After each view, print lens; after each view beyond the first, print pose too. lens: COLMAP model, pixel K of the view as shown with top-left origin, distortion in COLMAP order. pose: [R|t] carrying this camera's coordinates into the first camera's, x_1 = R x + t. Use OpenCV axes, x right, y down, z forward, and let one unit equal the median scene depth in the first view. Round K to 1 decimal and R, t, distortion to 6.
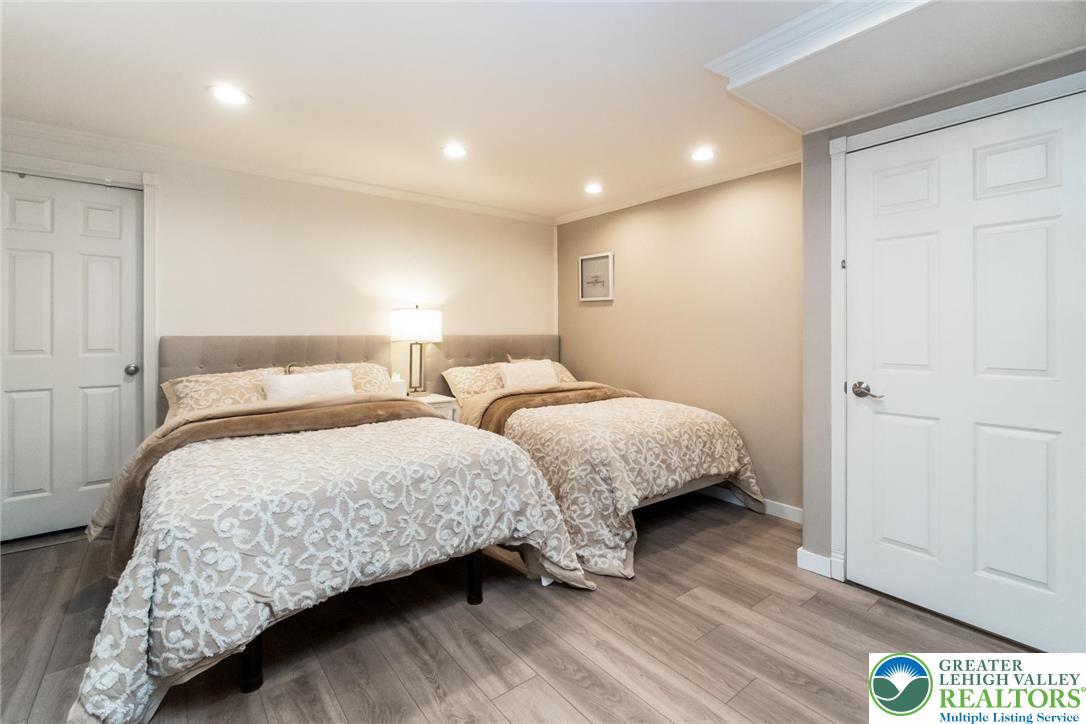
lens RADIAL K [[490.3, 0, 528.8], [0, 490.3, 329.0], [0, 0, 1]] dist [-0.003589, 0.001587]
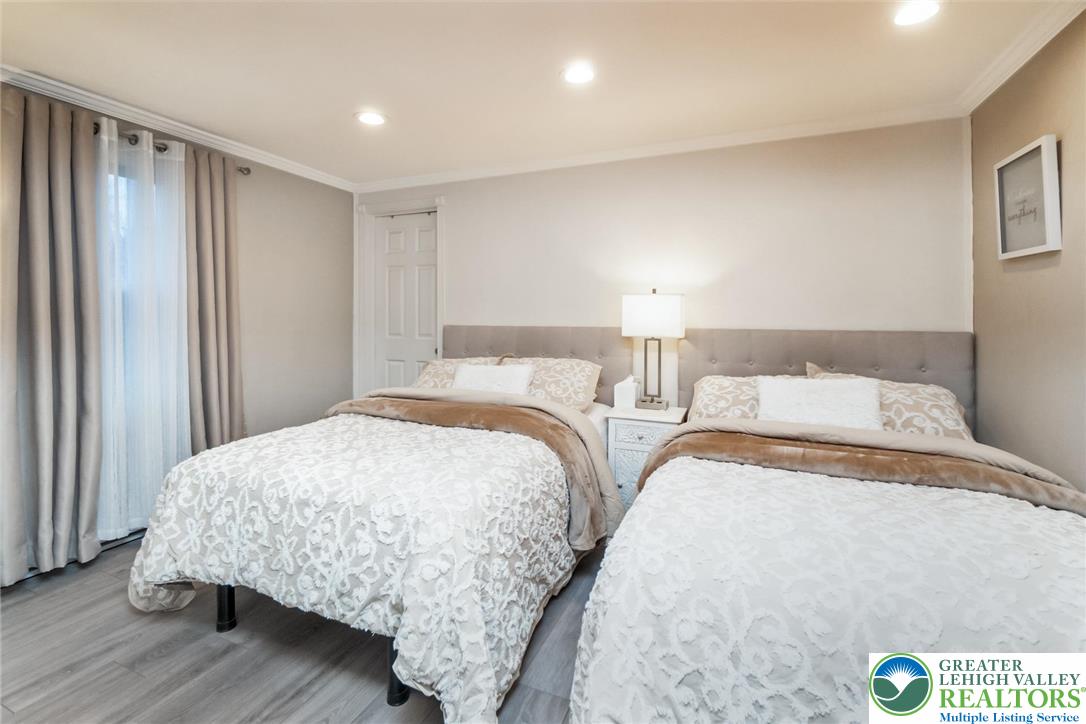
lens RADIAL K [[490.3, 0, 525.9], [0, 490.3, 315.3], [0, 0, 1]] dist [-0.003589, 0.001587]
pose [[0.481286, -0.001464, -0.876563, 0.579130], [0.002111, 0.999998, -0.000511, -0.012311], [0.876561, -0.001604, 0.481288, 0.762680]]
